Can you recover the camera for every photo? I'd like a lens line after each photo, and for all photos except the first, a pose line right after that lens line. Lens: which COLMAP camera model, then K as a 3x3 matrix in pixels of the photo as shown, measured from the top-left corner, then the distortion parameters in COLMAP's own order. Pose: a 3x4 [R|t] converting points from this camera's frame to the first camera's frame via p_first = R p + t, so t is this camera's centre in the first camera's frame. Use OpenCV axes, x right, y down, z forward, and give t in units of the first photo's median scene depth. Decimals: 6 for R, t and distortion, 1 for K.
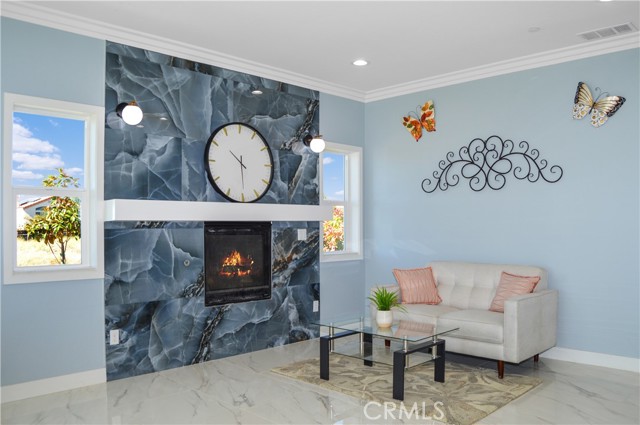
lens RADIAL K [[525.0, 0, 327.0], [0, 525.0, 237.1], [0, 0, 1]] dist [-0.059299, 0.003125]
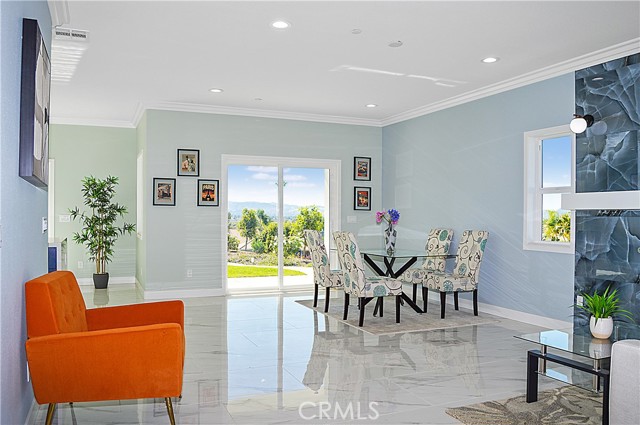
lens RADIAL K [[519.4, 0, 311.8], [0, 519.4, 211.8], [0, 0, 1]] dist [-0.056401, 0.004346]
pose [[-0.371507, 0.000592, -0.928430, 0.871530], [-0.020279, 0.999756, 0.008752, -0.021305], [0.928209, 0.022080, -0.371404, 0.748228]]
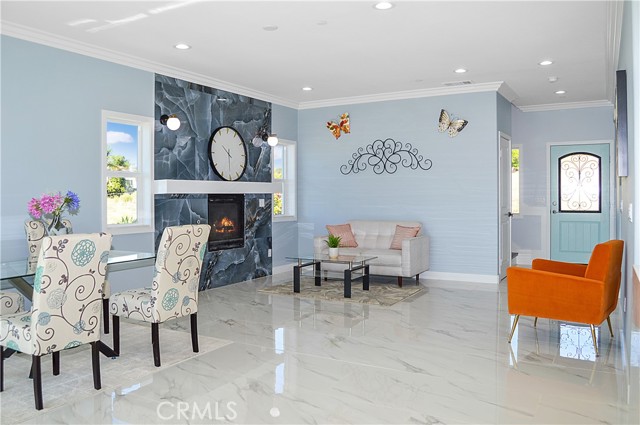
lens RADIAL K [[519.4, 0, 311.8], [0, 519.4, 211.8], [0, 0, 1]] dist [-0.056401, 0.004346]
pose [[0.970285, -0.008920, 0.241800, -0.302961], [0.007104, 0.999940, 0.008381, 0.010282], [-0.241860, -0.006415, 0.970290, -0.484500]]
